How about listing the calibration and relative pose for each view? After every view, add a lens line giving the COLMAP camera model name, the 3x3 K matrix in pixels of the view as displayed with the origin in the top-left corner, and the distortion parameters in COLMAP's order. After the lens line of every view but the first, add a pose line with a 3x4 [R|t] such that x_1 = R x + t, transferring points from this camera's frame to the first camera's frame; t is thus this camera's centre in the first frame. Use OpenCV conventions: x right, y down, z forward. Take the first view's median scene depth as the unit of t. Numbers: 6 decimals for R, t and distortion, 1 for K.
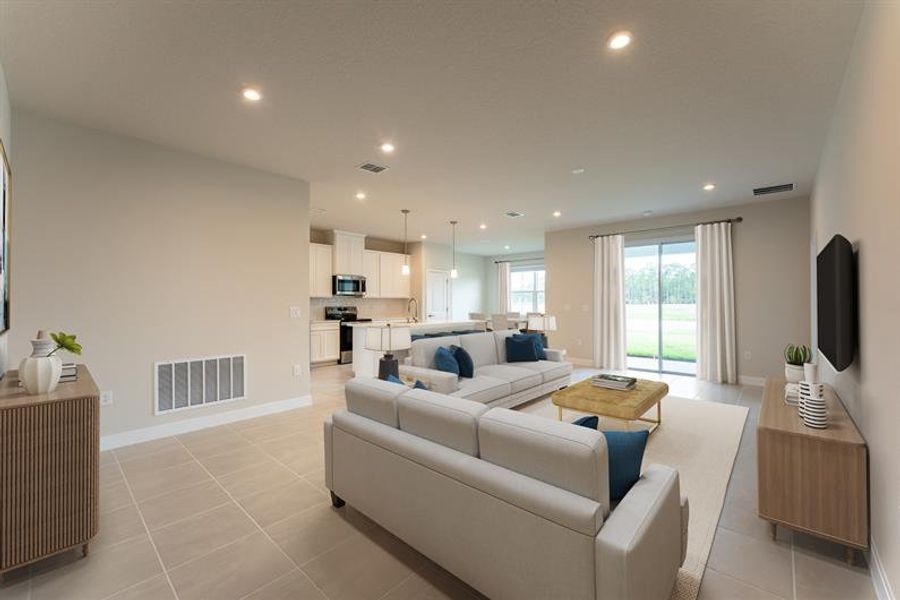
lens RADIAL K [[366.7, 0, 442.0], [0, 366.7, 299.9], [0, 0, 1]] dist [0.000127, 0.000064]
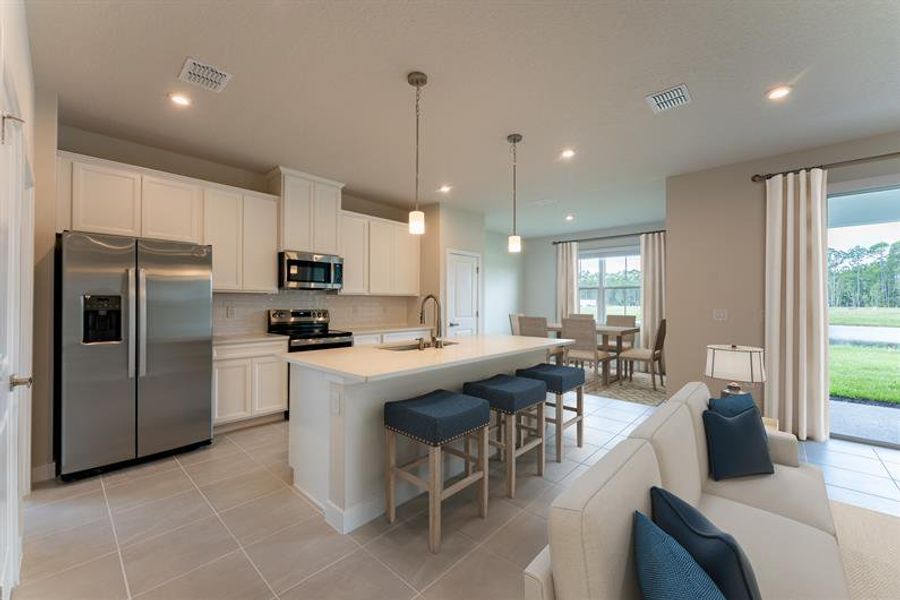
lens RADIAL K [[360.3, 0, 445.0], [0, 360.3, 299.7], [0, 0, 1]] dist [0.000162, 0.000017]
pose [[0.999982, 0.005762, -0.001464, -0.049373], [-0.005765, 0.999981, -0.002154, 0.003064], [0.001452, 0.002163, 0.999997, 0.449426]]
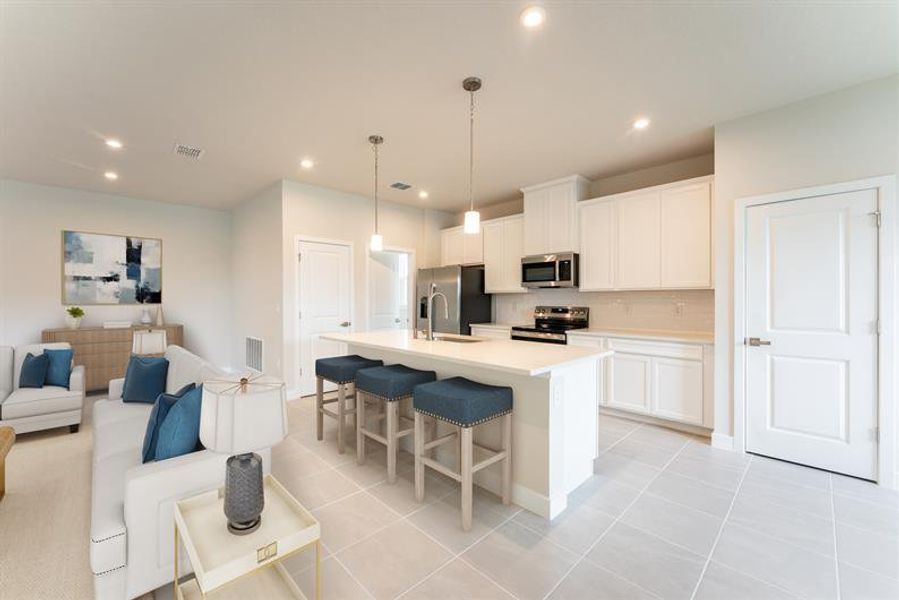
lens RADIAL K [[366.3, 0, 441.5], [0, 366.3, 299.9], [0, 0, 1]] dist [0.000127, 0.000064]
pose [[-0.062603, -0.001700, -0.998037, 0.354139], [-0.005024, 0.999986, -0.001388, 0.009131], [0.998026, 0.004927, -0.062611, 0.848984]]
